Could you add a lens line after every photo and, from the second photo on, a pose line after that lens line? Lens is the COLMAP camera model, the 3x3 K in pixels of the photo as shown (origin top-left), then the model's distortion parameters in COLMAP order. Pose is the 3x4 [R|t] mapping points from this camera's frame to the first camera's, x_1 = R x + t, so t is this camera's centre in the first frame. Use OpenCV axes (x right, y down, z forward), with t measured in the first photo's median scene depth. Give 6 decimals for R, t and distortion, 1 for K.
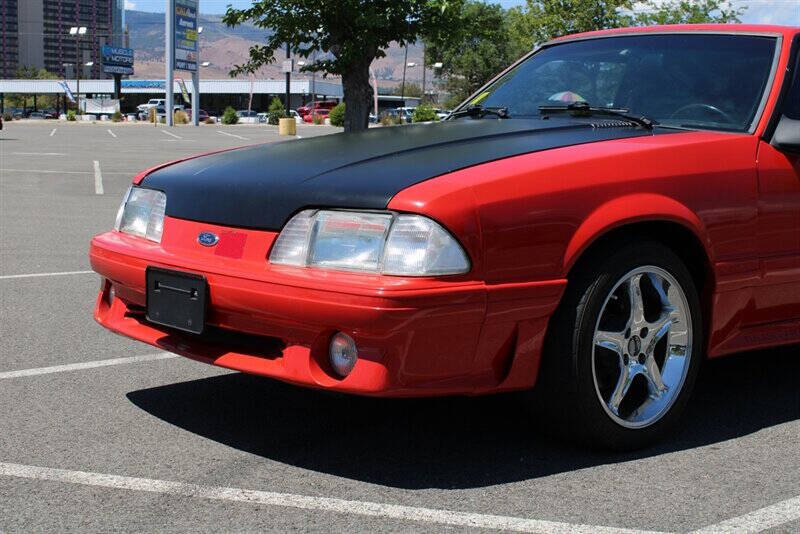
lens RADIAL K [[1802.4, 0, 375.4], [0, 1802.4, 268.3], [0, 0, 1]] dist [0.078560, 0.270300]
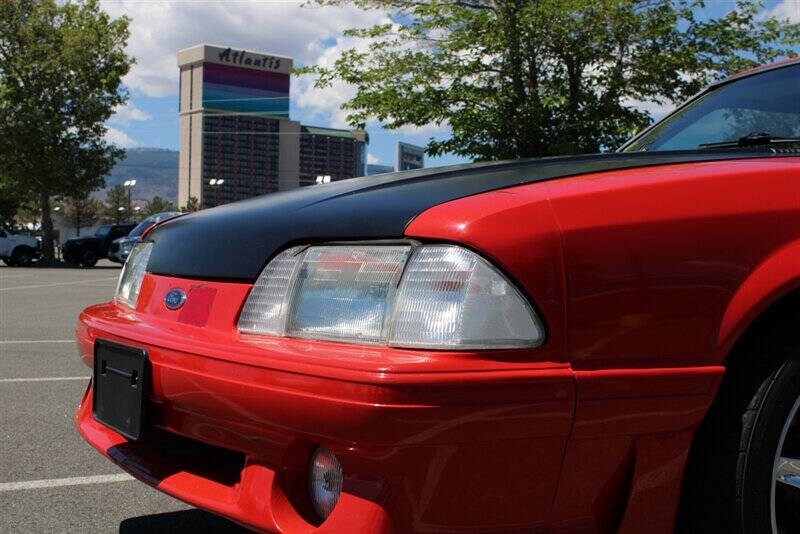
lens RADIAL K [[1172.8, 0, 400.0], [0, 1172.8, 267.0], [0, 0, 1]] dist [-0.015267, -0.069429]
pose [[0.978603, 0.002227, -0.205748, 0.082574], [-0.026472, 0.992994, -0.115162, 0.020828], [0.204050, 0.118145, 0.971805, 0.616315]]
